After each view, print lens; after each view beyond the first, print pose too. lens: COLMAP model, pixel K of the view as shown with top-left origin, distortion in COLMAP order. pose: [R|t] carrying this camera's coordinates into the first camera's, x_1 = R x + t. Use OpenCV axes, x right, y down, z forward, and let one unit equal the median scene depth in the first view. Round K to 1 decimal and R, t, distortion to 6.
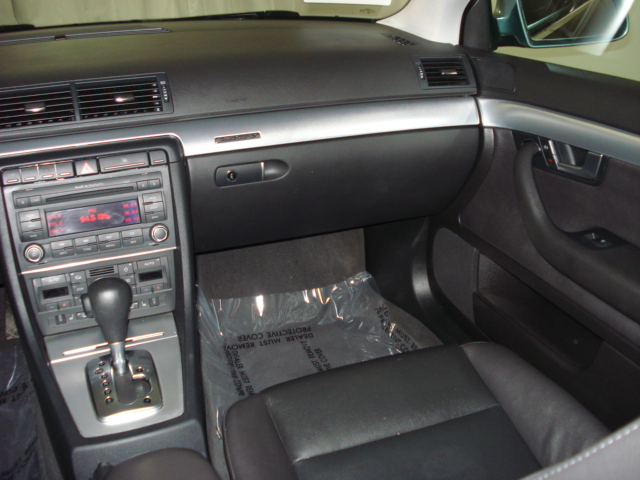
lens RADIAL K [[708.2, 0, 320.0], [0, 708.2, 240.0], [0, 0, 1]] dist [-0.079688, -0.086123]
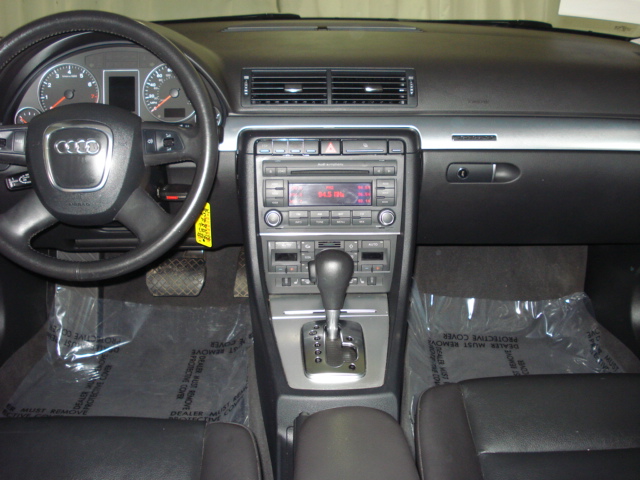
lens RADIAL K [[708.2, 0, 320.0], [0, 708.2, 240.0], [0, 0, 1]] dist [-0.079688, -0.086123]
pose [[0.941399, 0.149059, -0.302570, 0.005245], [-0.152456, 0.988231, 0.012504, 0.025579], [0.300873, 0.034357, 0.953045, -0.045994]]
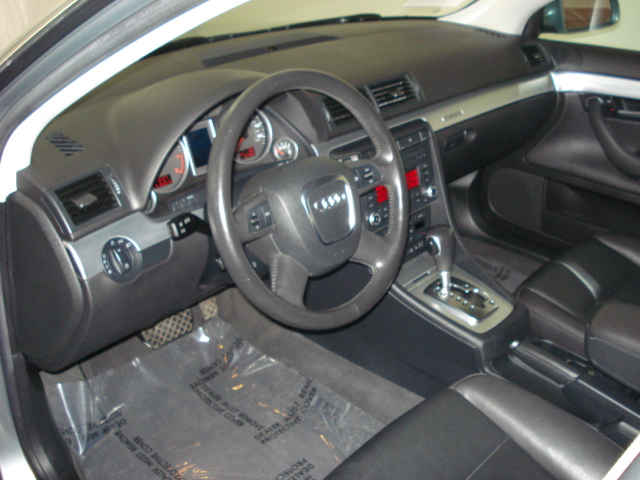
lens RADIAL K [[708.2, 0, 320.0], [0, 708.2, 240.0], [0, 0, 1]] dist [-0.079688, -0.086123]
pose [[0.907495, -0.175371, 0.381704, -0.947212], [0.159733, 0.984490, 0.072552, -0.049260], [-0.388508, -0.004869, 0.921433, -0.160205]]
